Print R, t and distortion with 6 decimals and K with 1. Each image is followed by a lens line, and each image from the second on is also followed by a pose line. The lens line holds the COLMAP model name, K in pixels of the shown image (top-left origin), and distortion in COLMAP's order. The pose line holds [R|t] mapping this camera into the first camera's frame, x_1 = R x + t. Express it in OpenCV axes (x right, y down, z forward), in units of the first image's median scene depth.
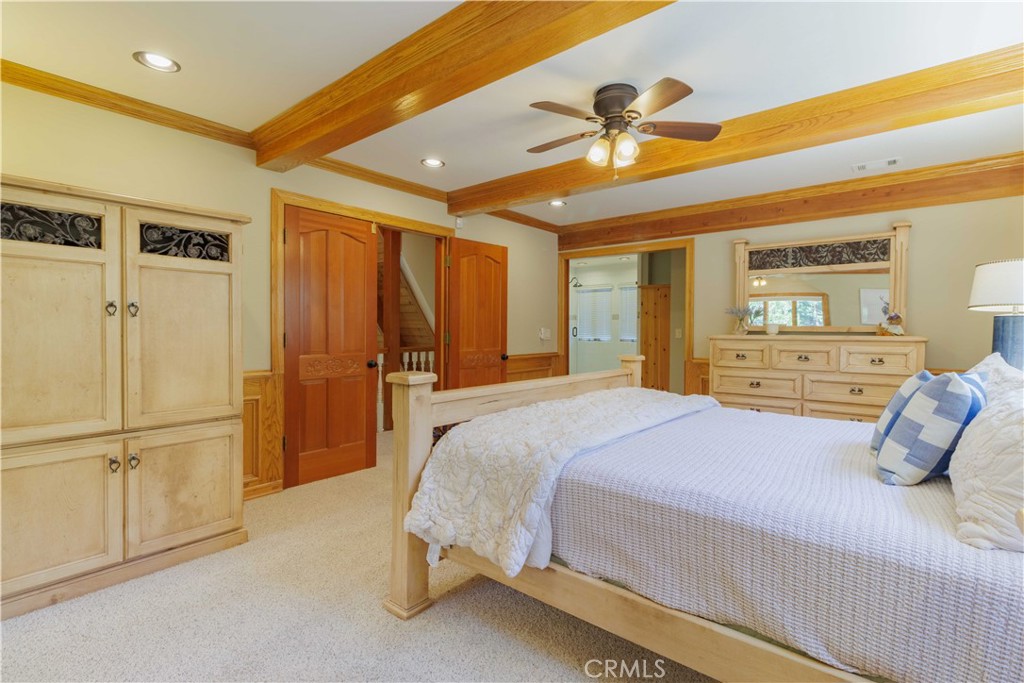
lens RADIAL K [[478.3, 0, 516.5], [0, 478.3, 339.5], [0, 0, 1]] dist [0.000017, 0.000015]
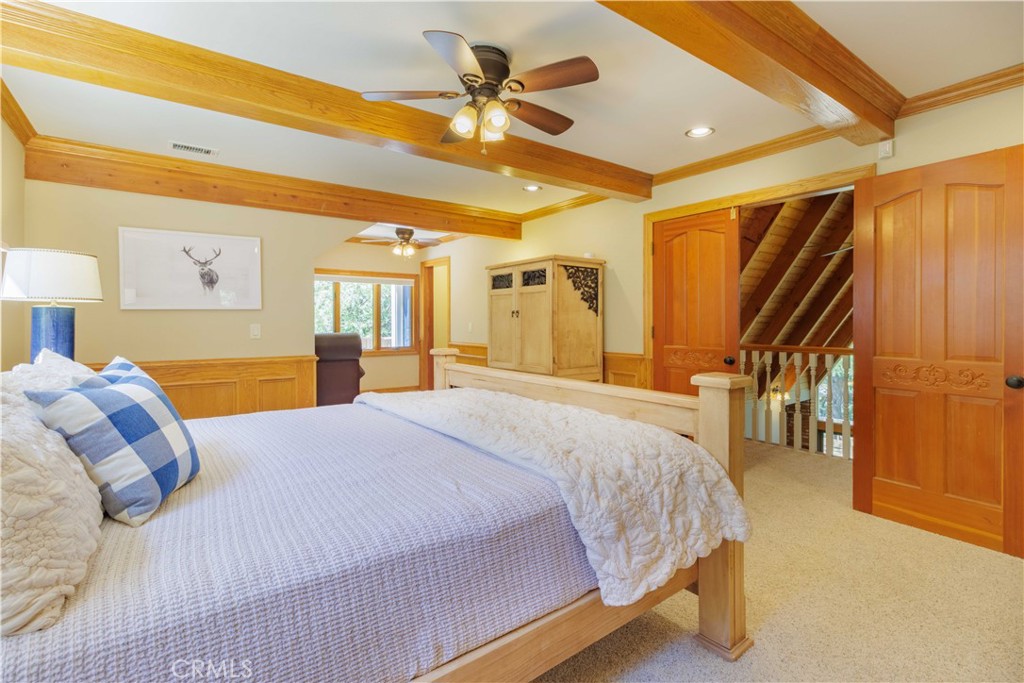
lens RADIAL K [[478.3, 0, 525.3], [0, 478.3, 321.1], [0, 0, 1]] dist [0.000017, 0.000015]
pose [[-0.224003, -0.005503, -0.974573, 0.809460], [-0.022572, 0.999745, -0.000457, -0.019346], [0.974327, 0.021896, -0.224070, 0.971952]]
